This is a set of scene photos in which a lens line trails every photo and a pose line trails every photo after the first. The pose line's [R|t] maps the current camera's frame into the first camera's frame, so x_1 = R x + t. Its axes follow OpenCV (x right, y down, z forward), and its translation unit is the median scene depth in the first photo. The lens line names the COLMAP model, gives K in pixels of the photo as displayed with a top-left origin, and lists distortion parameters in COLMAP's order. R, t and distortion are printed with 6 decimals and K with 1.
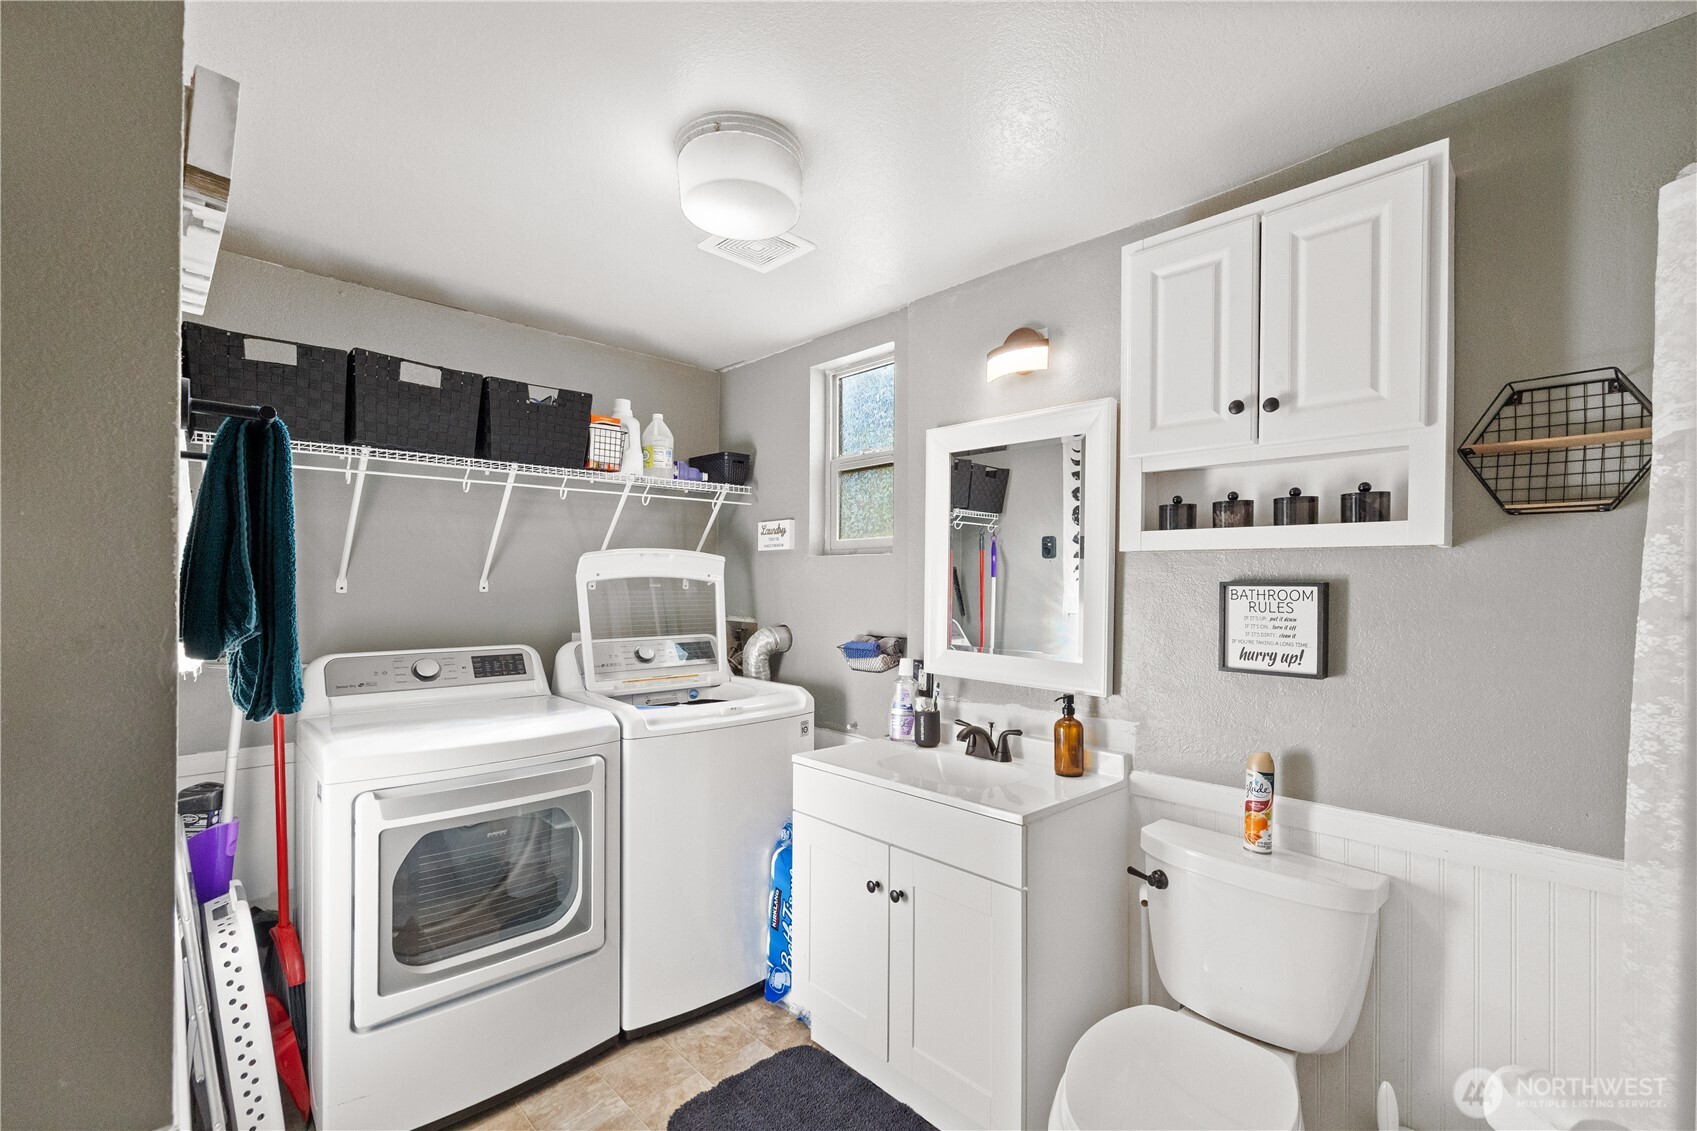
lens RADIAL K [[728.4, 0, 852.2], [0, 728.4, 576.0], [0, 0, 1]] dist [-0.003096, 0.000672]
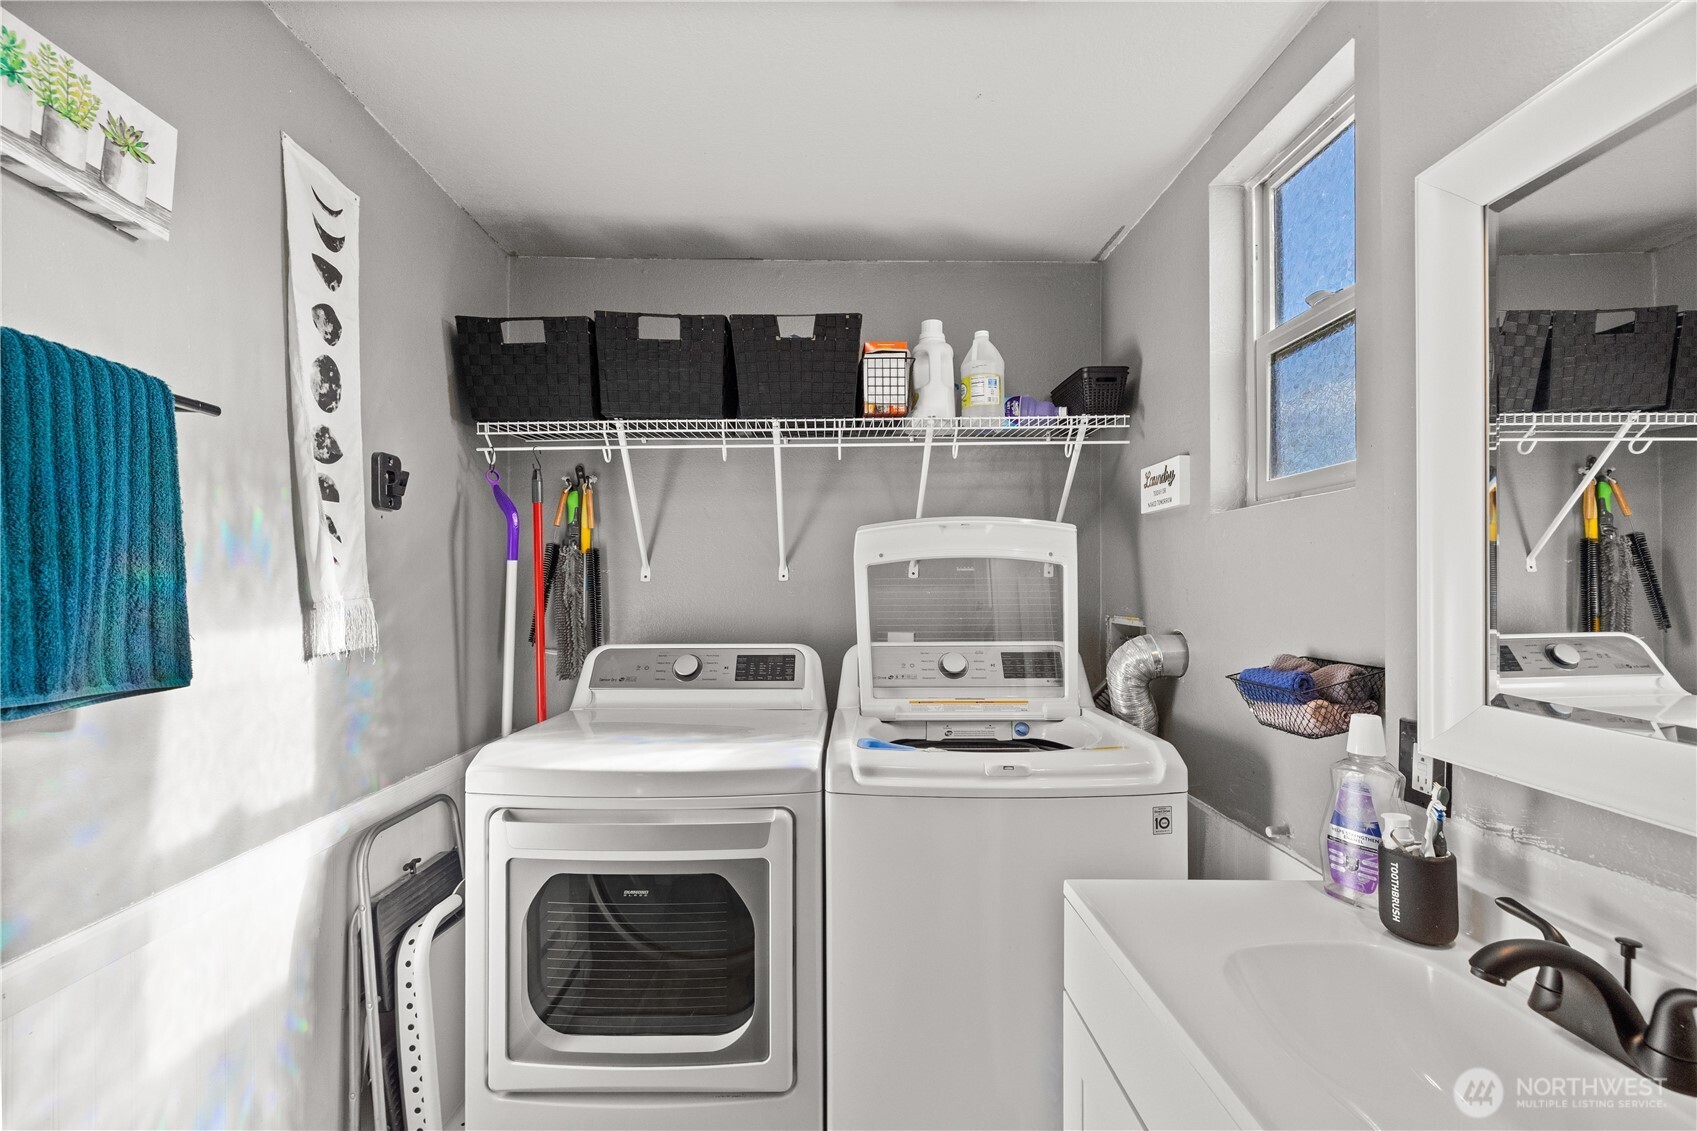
lens RADIAL K [[728.4, 0, 839.7], [0, 728.4, 578.2], [0, 0, 1]] dist [-0.003096, 0.000672]
pose [[0.733428, -0.015195, -0.679598, 0.129998], [0.014216, 0.999874, -0.007015, 0.027033], [0.679619, -0.004516, 0.733552, 0.429622]]
